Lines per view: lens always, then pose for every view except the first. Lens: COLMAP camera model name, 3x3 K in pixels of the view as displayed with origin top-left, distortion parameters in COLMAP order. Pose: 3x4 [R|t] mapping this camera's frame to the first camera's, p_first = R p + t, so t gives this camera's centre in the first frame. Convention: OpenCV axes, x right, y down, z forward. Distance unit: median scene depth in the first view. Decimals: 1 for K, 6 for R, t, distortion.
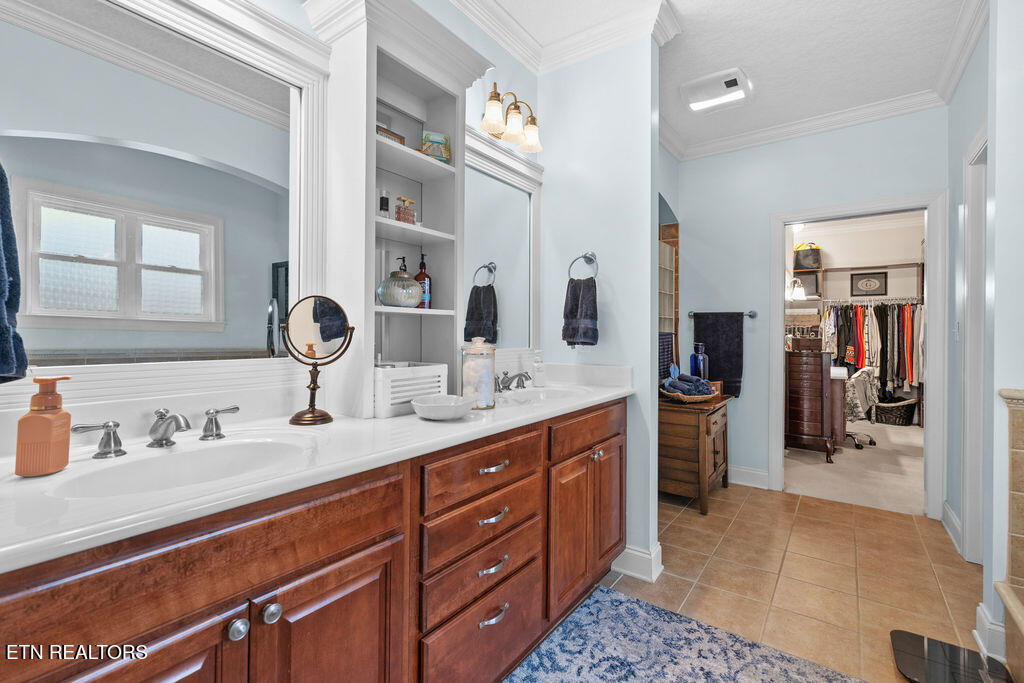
lens RADIAL K [[452.3, 0, 507.2], [0, 452.3, 326.0], [0, 0, 1]] dist [-0.005141, 0.000028]
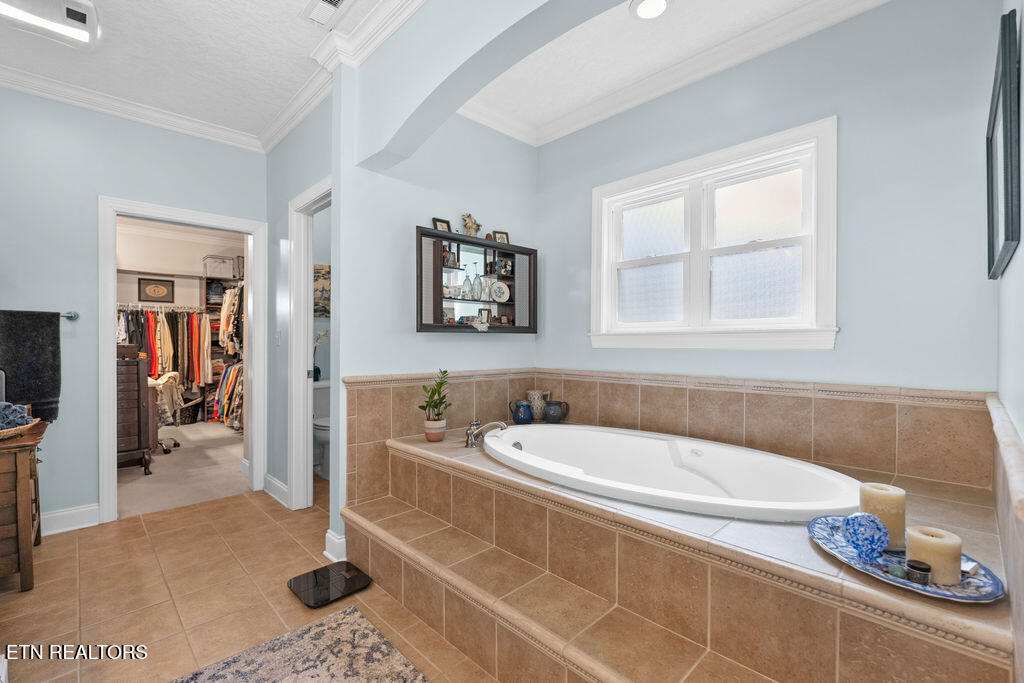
lens RADIAL K [[452.3, 0, 511.2], [0, 452.3, 345.7], [0, 0, 1]] dist [-0.005141, 0.000028]
pose [[0.156576, -0.016182, 0.987533, -0.121985], [-0.013400, 0.999739, 0.018507, 0.001841], [-0.987575, -0.016131, 0.156319, 0.108003]]
